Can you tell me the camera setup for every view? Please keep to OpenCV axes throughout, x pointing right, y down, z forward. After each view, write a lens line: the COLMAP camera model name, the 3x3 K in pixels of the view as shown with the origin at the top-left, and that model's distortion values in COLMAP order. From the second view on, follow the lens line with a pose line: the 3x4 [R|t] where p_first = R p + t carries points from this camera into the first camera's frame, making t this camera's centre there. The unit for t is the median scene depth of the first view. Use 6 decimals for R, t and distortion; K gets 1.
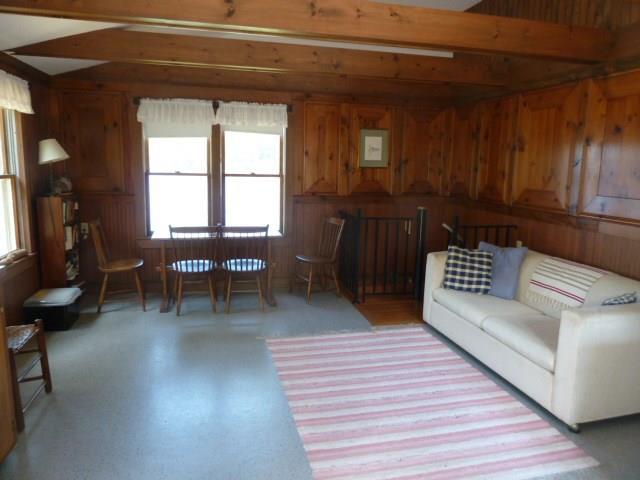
lens RADIAL K [[474.1, 0, 320.0], [0, 474.1, 240.0], [0, 0, 1]] dist [-0.050595, 0.002969]
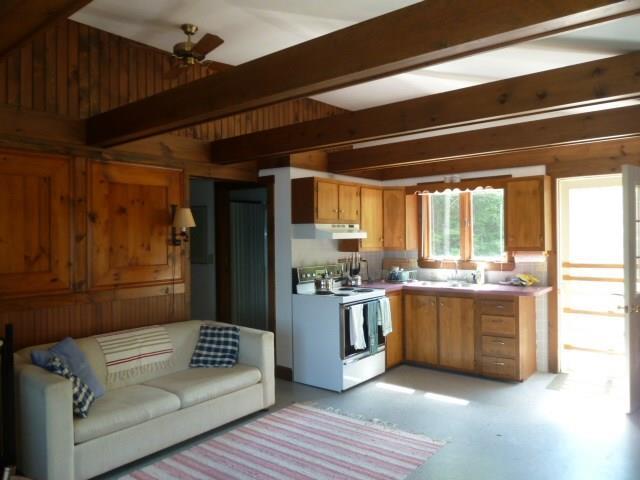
lens RADIAL K [[474.1, 0, 320.0], [0, 474.1, 240.0], [0, 0, 1]] dist [-0.050595, 0.002969]
pose [[-0.624155, -0.015771, 0.781141, -0.615024], [0.126455, 0.984575, 0.120920, -0.246086], [-0.770999, 0.174252, -0.612533, 1.368346]]
